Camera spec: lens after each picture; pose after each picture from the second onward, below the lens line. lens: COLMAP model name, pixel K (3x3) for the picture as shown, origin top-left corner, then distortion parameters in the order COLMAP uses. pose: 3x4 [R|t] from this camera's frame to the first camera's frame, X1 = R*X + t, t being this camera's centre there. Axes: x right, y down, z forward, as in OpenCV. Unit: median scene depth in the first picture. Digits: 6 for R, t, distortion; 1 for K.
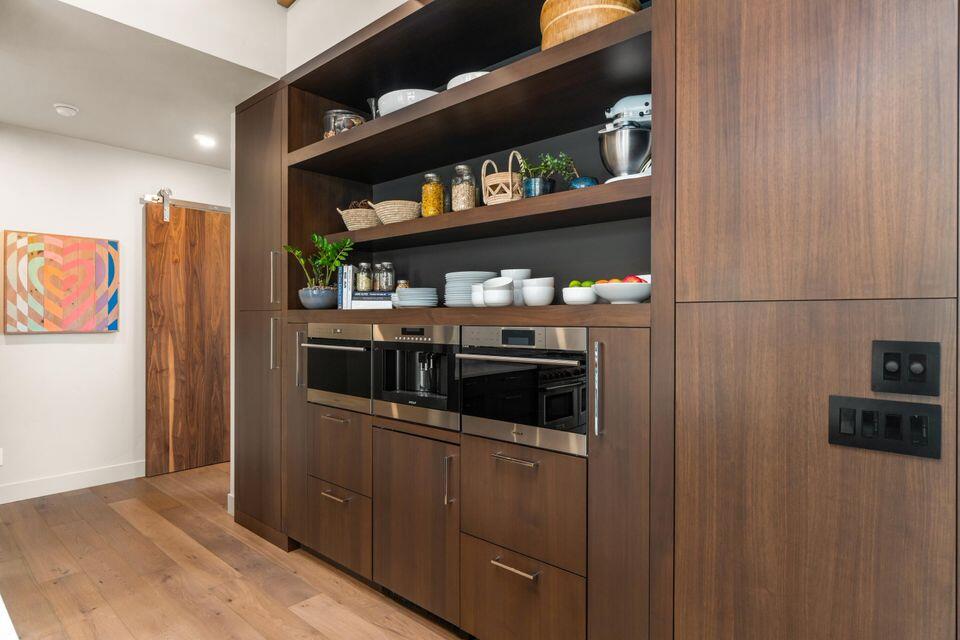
lens RADIAL K [[525.8, 0, 480.2], [0, 525.8, 320.6], [0, 0, 1]] dist [0.001204, 0.000320]
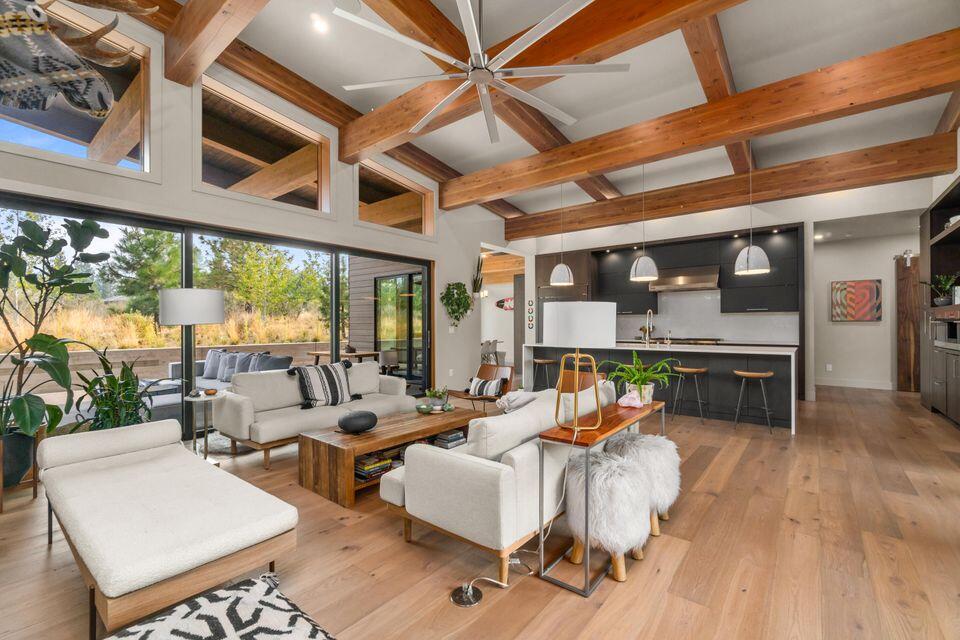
lens RADIAL K [[408.2, 0, 480.2], [0, 408.2, 322.0], [0, 0, 1]] dist [0.000018, 0.000012]
pose [[0.055334, -0.005083, -0.998455, 0.946701], [0.000940, 0.999987, -0.005038, 0.034806], [0.998467, -0.000660, 0.055338, -0.790043]]
